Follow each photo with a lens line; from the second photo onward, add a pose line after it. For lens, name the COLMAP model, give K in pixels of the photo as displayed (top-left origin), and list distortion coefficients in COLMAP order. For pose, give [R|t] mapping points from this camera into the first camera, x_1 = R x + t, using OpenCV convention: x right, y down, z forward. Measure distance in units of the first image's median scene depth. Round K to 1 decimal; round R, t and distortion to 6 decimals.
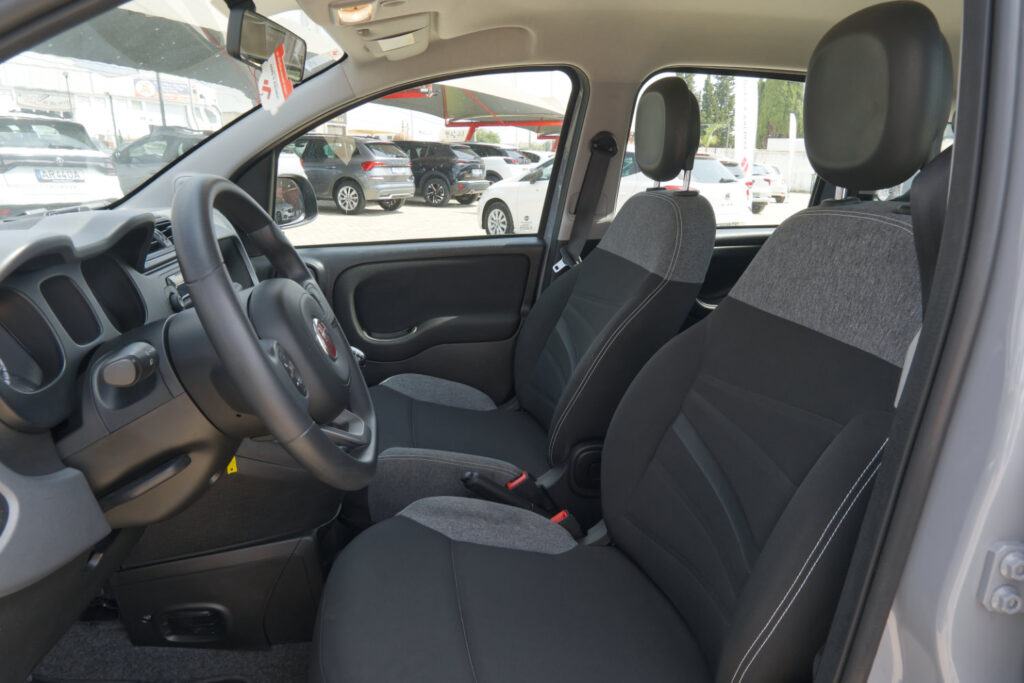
lens RADIAL K [[671.9, 0, 512.0], [0, 671.9, 341.5], [0, 0, 1]] dist [-0.004029, -0.000551]
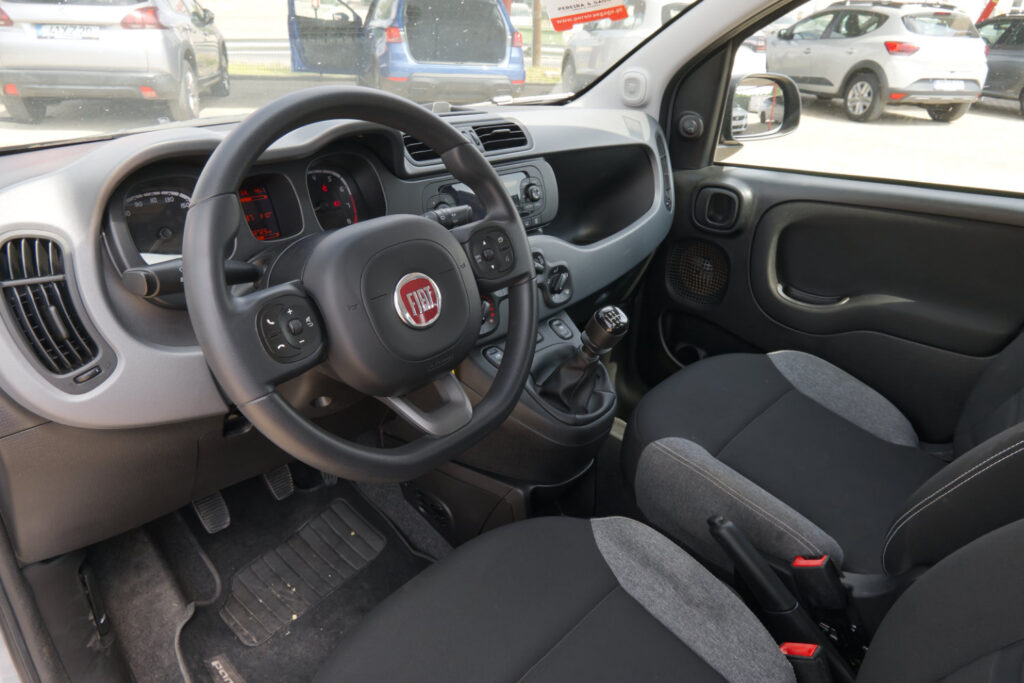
lens RADIAL K [[671.9, 0, 512.0], [0, 671.9, 341.5], [0, 0, 1]] dist [-0.004029, -0.000551]
pose [[0.612220, 0.340444, -0.713642, 0.233547], [-0.219262, 0.940260, 0.260451, -0.117465], [0.759678, -0.002978, 0.650292, 0.315580]]
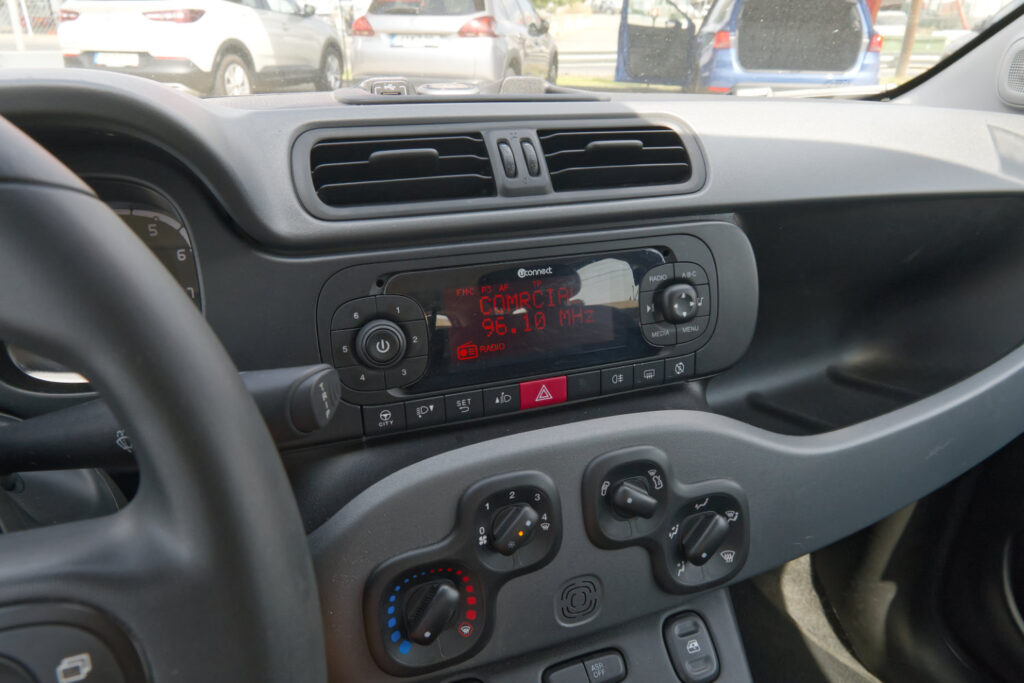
lens RADIAL K [[671.9, 0, 512.0], [0, 671.9, 341.5], [0, 0, 1]] dist [-0.004029, -0.000551]
pose [[0.186885, 0.399309, -0.897567, -0.107076], [-0.255686, 0.901946, 0.348019, -0.155692], [0.948524, 0.164456, 0.270658, 0.702923]]
